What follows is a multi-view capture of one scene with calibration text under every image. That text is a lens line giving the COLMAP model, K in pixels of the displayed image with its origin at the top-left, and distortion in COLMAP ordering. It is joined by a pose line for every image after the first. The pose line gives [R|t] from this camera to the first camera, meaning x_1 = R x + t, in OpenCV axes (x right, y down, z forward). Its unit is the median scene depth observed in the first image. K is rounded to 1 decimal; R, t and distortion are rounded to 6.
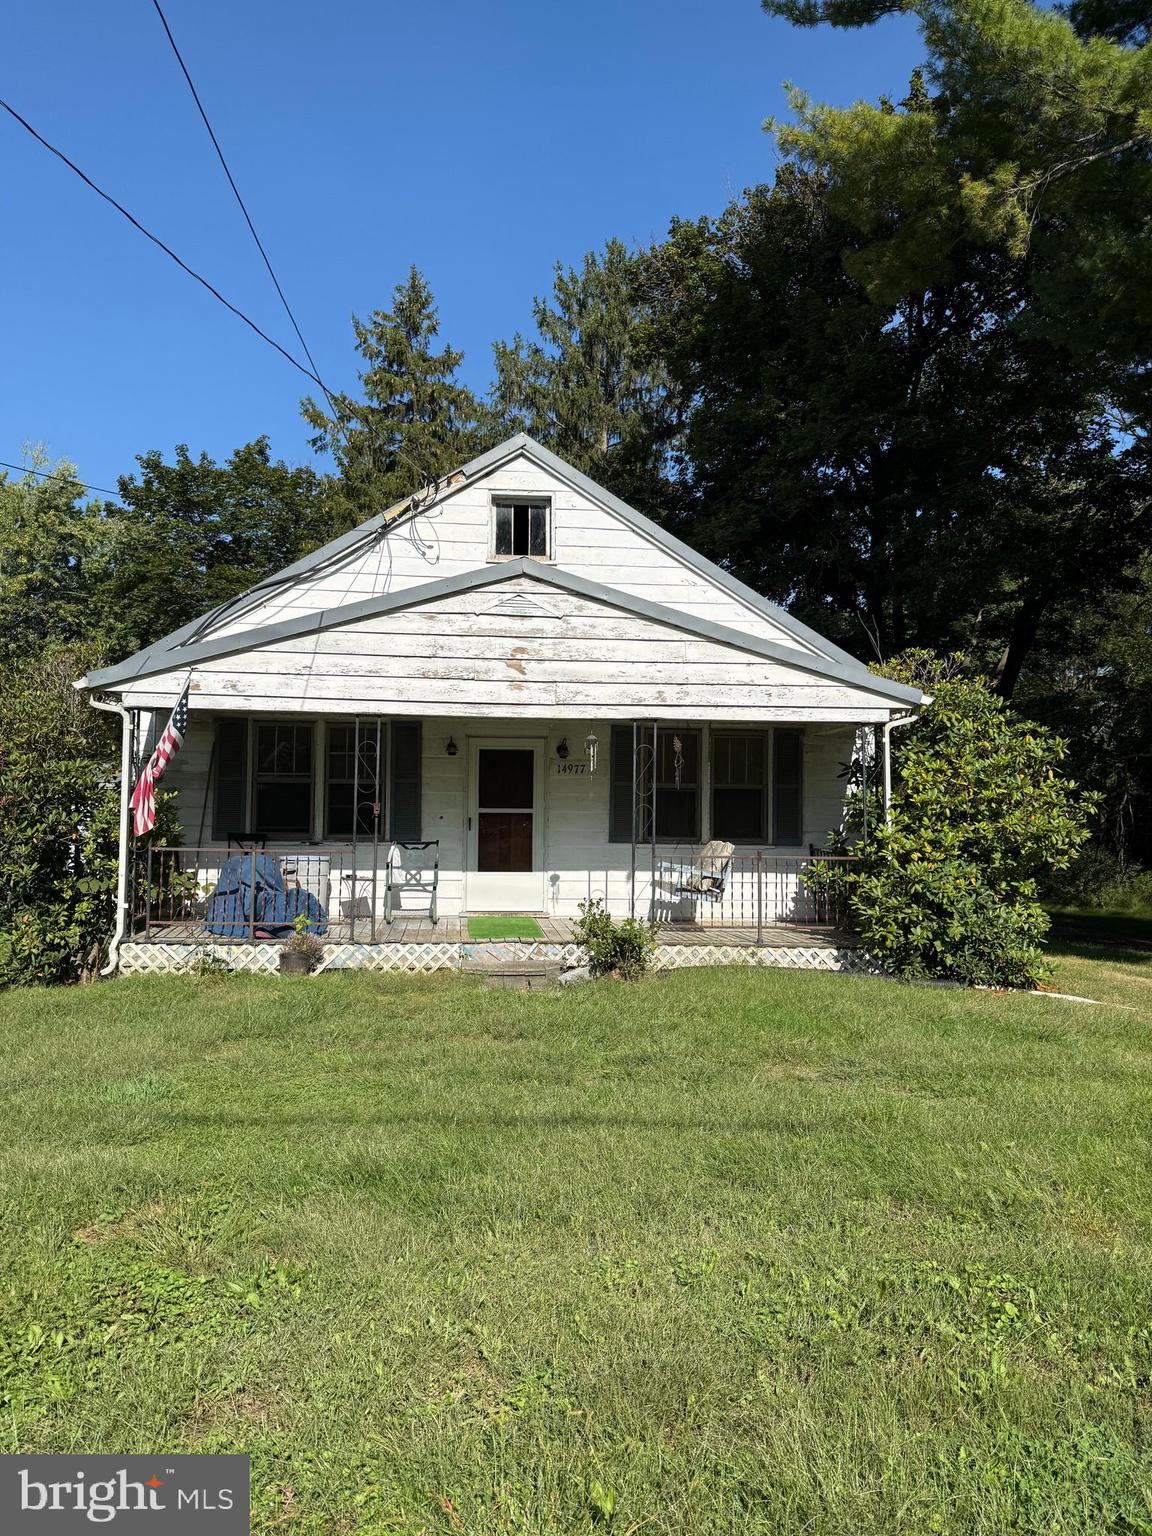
lens RADIAL K [[1074.8, 0, 576.2], [0, 1074.8, 767.6], [0, 0, 1]] dist [-0.002541, -0.005956]
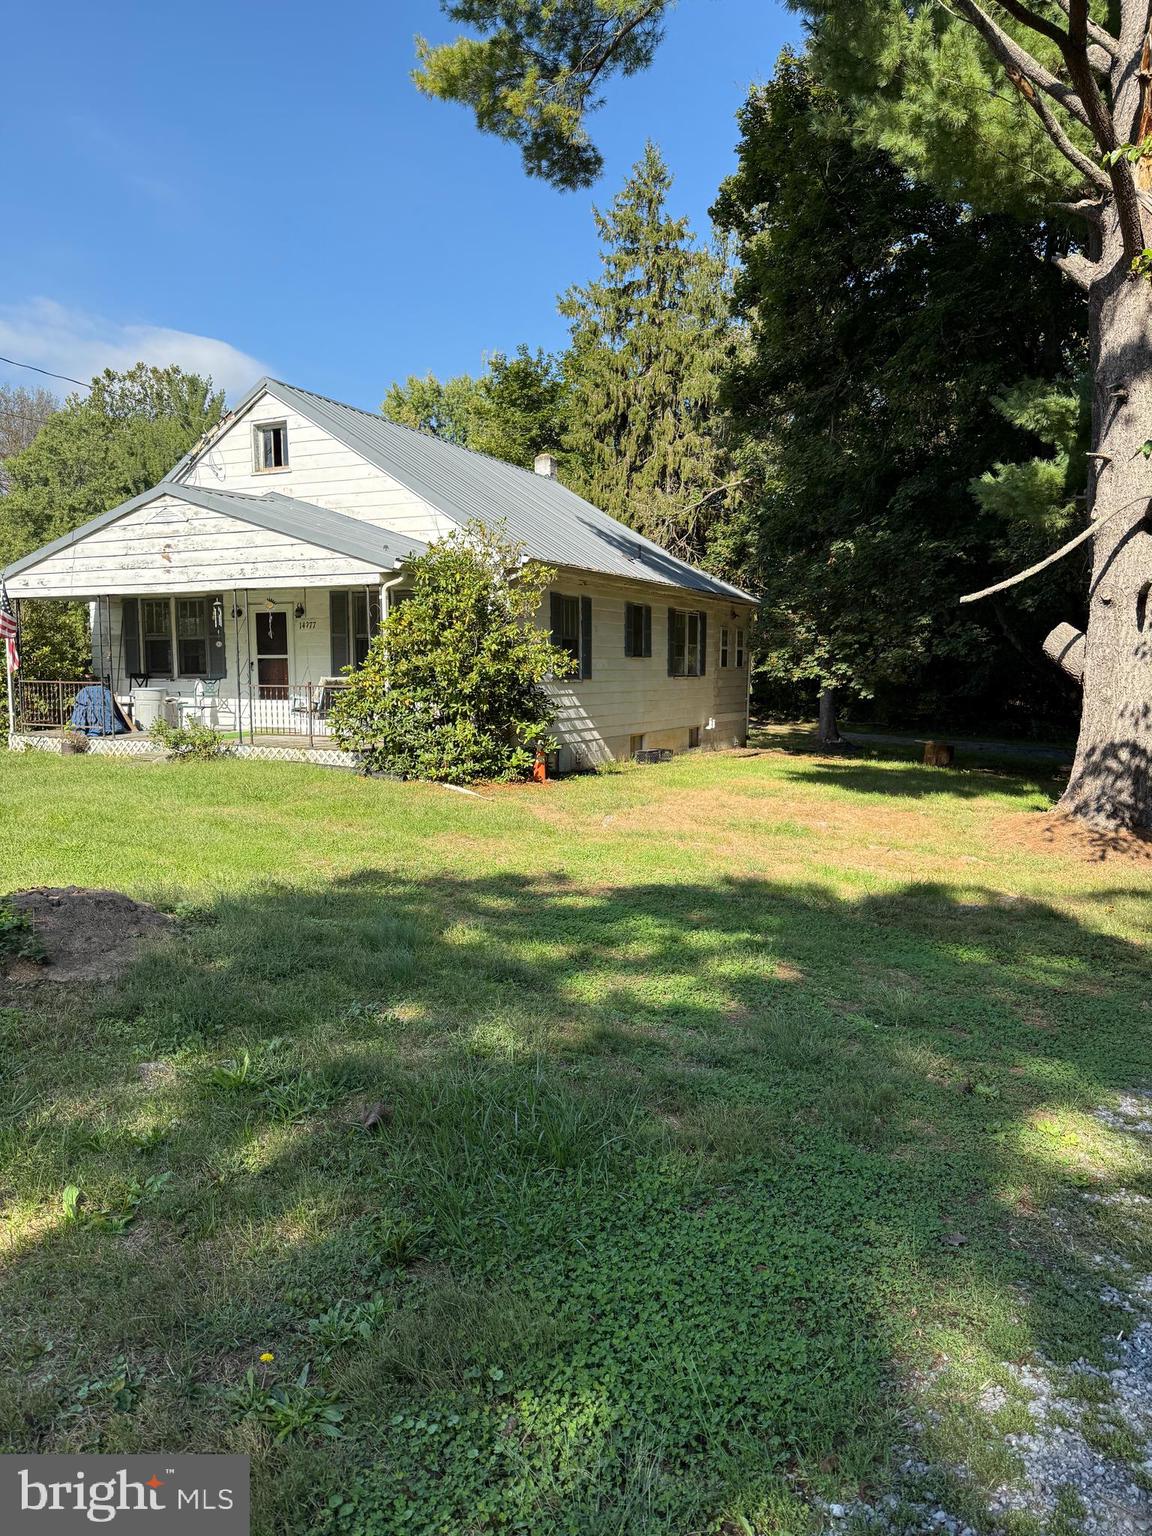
lens RADIAL K [[1074.8, 0, 569.1], [0, 1074.8, 772.5], [0, 0, 1]] dist [-0.002541, -0.005956]
pose [[0.856972, 0.040126, -0.513799, 1.044362], [0.030435, 0.991284, 0.128179, 0.023694], [0.514464, -0.125484, 0.848281, -0.011346]]
